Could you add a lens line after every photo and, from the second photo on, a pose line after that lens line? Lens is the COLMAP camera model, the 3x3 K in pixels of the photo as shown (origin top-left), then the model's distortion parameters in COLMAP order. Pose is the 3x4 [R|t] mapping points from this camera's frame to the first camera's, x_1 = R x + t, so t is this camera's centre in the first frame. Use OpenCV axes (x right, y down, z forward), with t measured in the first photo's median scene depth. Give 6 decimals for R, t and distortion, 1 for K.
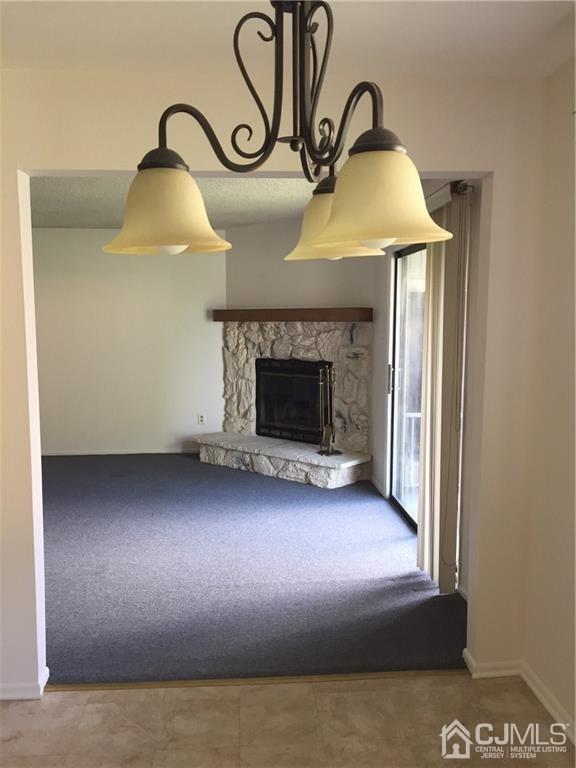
lens RADIAL K [[640.4, 0, 288.2], [0, 640.4, 379.9], [0, 0, 1]] dist [0.014793, 0.000211]
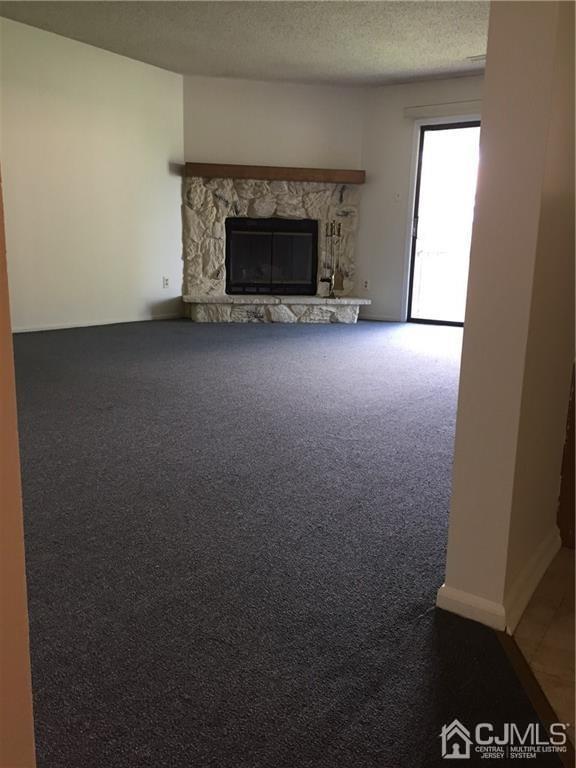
lens RADIAL K [[640.4, 0, 289.2], [0, 640.4, 388.3], [0, 0, 1]] dist [0.014793, 0.000211]
pose [[0.630197, -0.145556, 0.762670, -0.833000], [0.050338, 0.987864, 0.146940, 0.093167], [-0.774802, -0.054210, 0.629876, 0.280947]]
